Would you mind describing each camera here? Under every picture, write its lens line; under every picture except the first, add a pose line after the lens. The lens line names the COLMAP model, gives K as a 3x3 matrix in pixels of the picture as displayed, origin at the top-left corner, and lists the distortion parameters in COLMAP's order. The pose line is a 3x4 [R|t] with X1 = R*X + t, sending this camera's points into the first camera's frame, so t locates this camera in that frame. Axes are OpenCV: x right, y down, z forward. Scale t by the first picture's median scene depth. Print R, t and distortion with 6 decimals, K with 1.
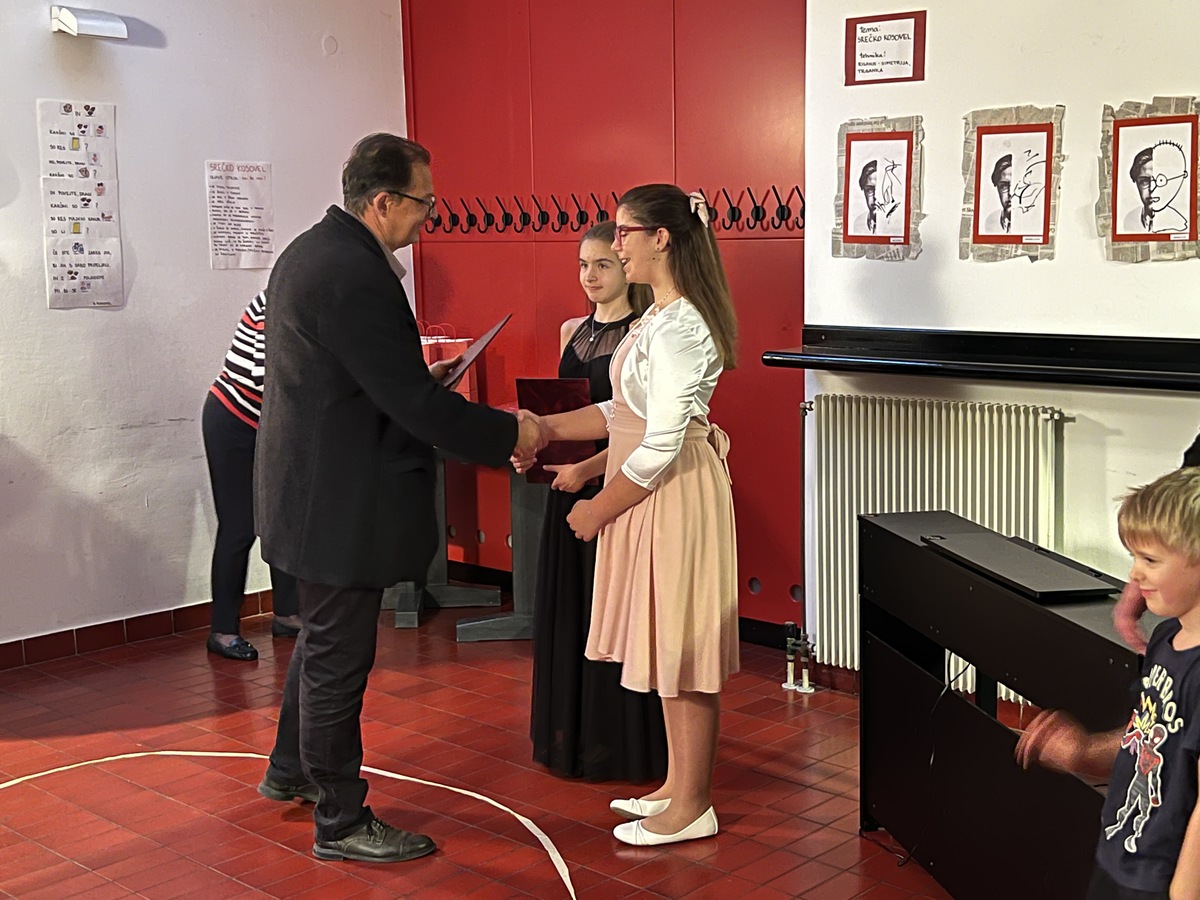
lens RADIAL K [[1613.9, 0, 602.4], [0, 1613.9, 455.6], [0, 0, 1]] dist [0.162167, -0.428204]
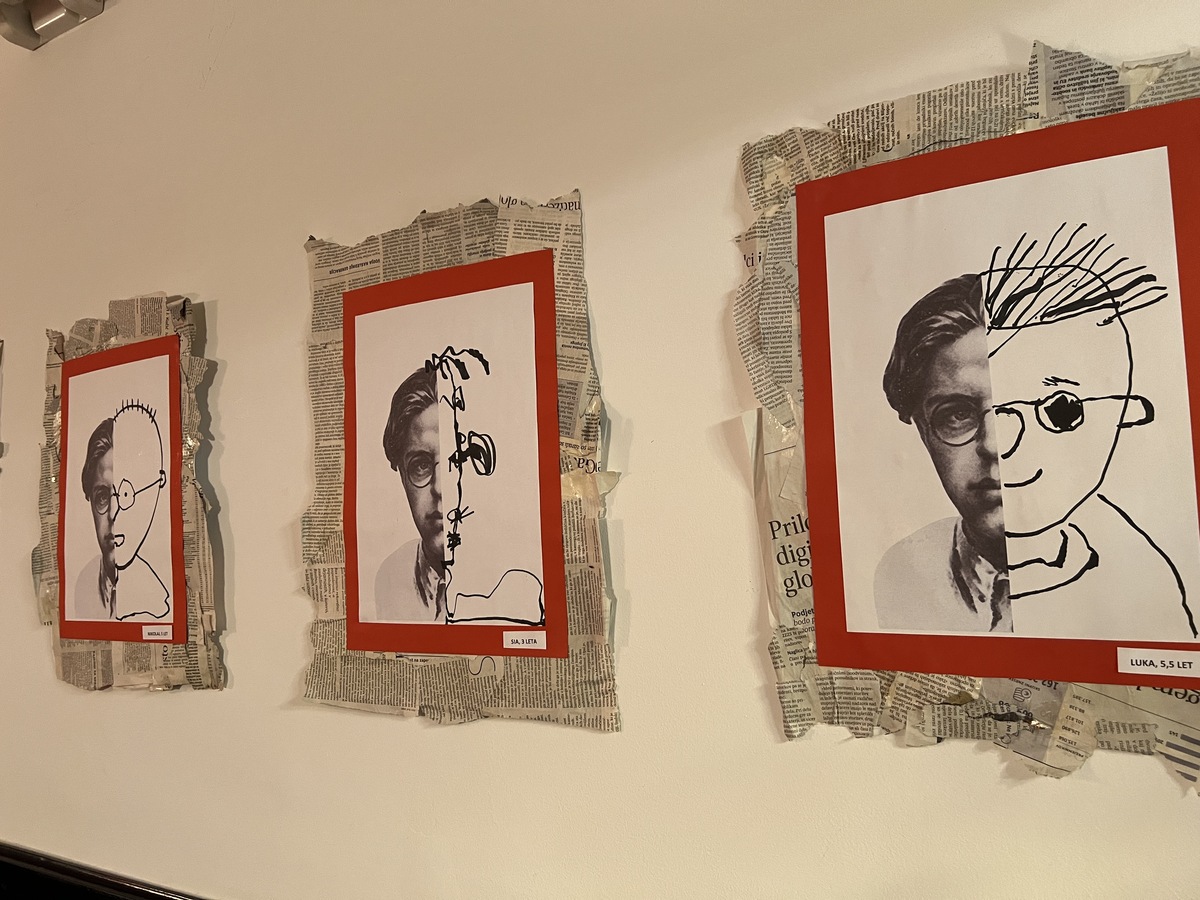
lens RADIAL K [[919.9, 0, 594.3], [0, 919.9, 455.5], [0, 0, 1]] dist [0.029634, -0.012649]
pose [[0.979263, 0.000934, 0.202591, 0.376239], [0.045283, 0.973681, -0.223372, -0.110198], [-0.197468, 0.227914, 0.953447, 0.690016]]
